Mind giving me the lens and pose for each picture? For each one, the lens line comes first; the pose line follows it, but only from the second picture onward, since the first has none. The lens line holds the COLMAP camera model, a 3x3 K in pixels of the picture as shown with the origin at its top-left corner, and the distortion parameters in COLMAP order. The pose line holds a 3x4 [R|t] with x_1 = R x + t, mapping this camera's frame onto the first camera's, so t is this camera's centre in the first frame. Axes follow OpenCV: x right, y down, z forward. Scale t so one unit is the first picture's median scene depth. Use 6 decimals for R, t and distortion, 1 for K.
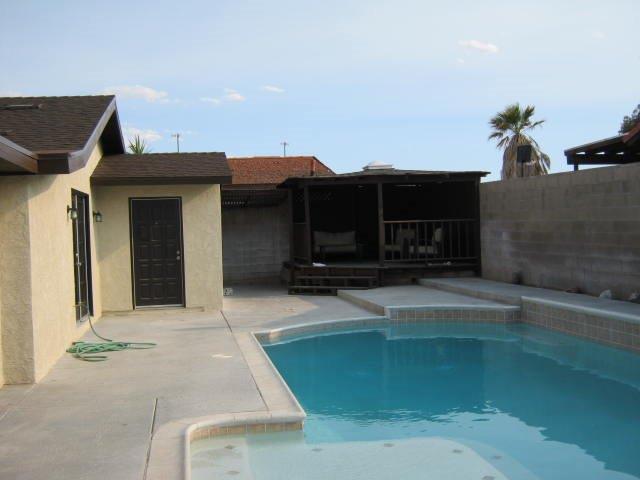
lens RADIAL K [[714.5, 0, 327.0], [0, 714.5, 239.6], [0, 0, 1]] dist [-0.108741, 0.072036]
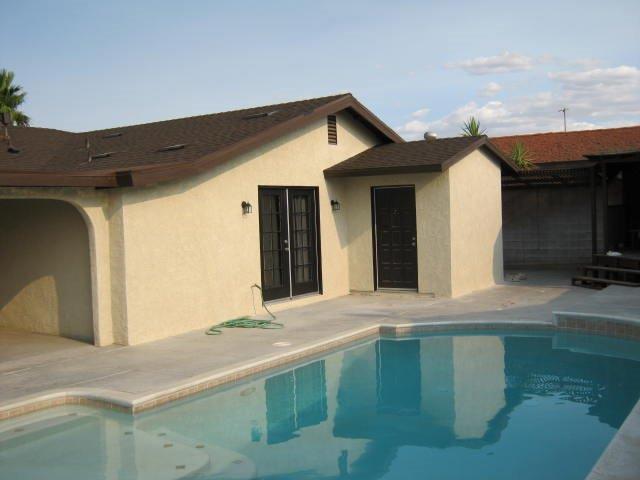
lens RADIAL K [[714.5, 0, 327.0], [0, 714.5, 239.6], [0, 0, 1]] dist [-0.108741, 0.072036]
pose [[0.718846, 0.033290, -0.694371, 0.421734], [0.001823, 0.998759, 0.049770, -0.032557], [0.695167, -0.037042, 0.717894, 0.171481]]
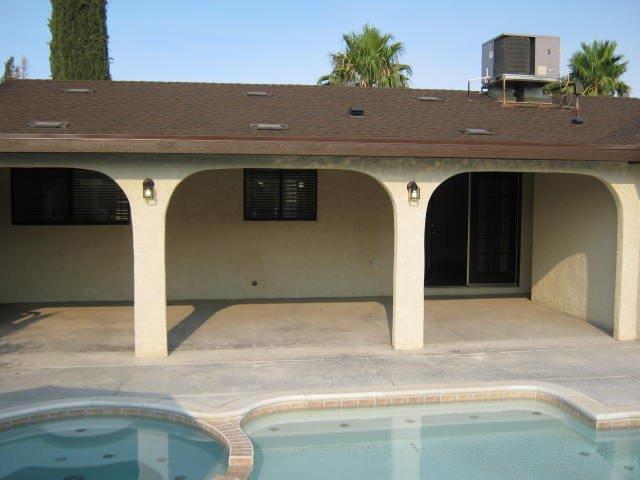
lens RADIAL K [[714.5, 0, 327.0], [0, 714.5, 239.6], [0, 0, 1]] dist [-0.108741, 0.072036]
pose [[-0.033078, 0.097017, -0.994733, 0.394560], [-0.019157, 0.995033, 0.097683, -0.036900], [0.999269, 0.022287, -0.031056, 0.276650]]
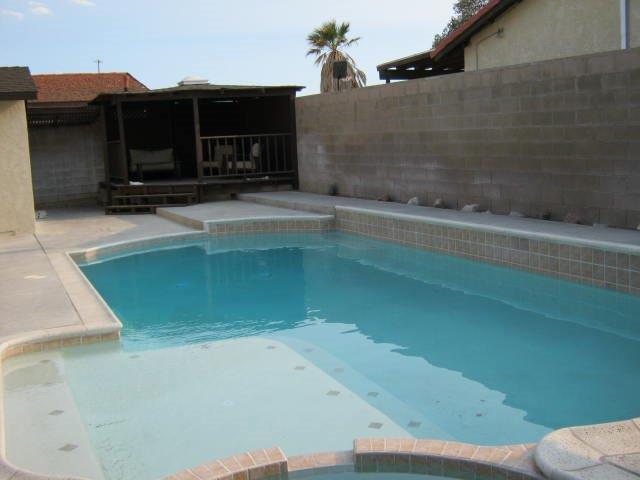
lens RADIAL K [[714.5, 0, 327.0], [0, 714.5, 239.6], [0, 0, 1]] dist [-0.108741, 0.072036]
pose [[0.969746, -0.048386, 0.239273, 0.007846], [0.021390, 0.993232, 0.114162, 0.007887], [-0.243178, -0.105590, 0.964217, -0.010829]]
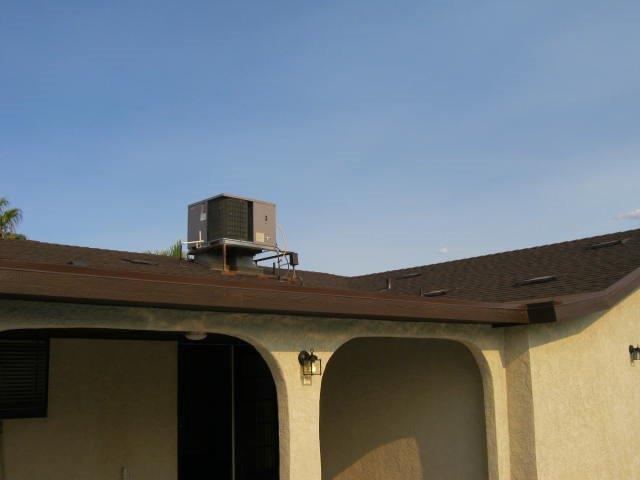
lens RADIAL K [[714.5, 0, 327.0], [0, 714.5, 239.6], [0, 0, 1]] dist [-0.108741, 0.072036]
pose [[0.534700, -0.143726, -0.832730, 0.160405], [0.000190, 0.985450, -0.169963, -0.021221], [0.845042, 0.090721, 0.526948, 0.108974]]
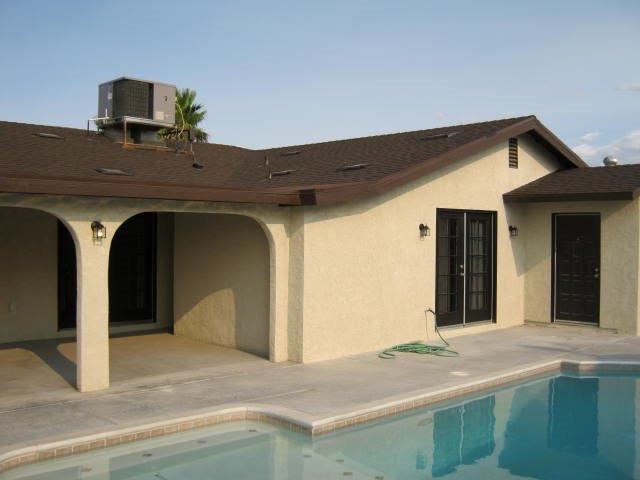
lens RADIAL K [[714.5, 0, 327.0], [0, 714.5, 239.6], [0, 0, 1]] dist [-0.108741, 0.072036]
pose [[0.546889, 0.040883, -0.836206, 0.395215], [-0.036116, 0.999029, 0.025223, -0.034540], [0.836426, 0.016407, 0.547835, 0.164790]]
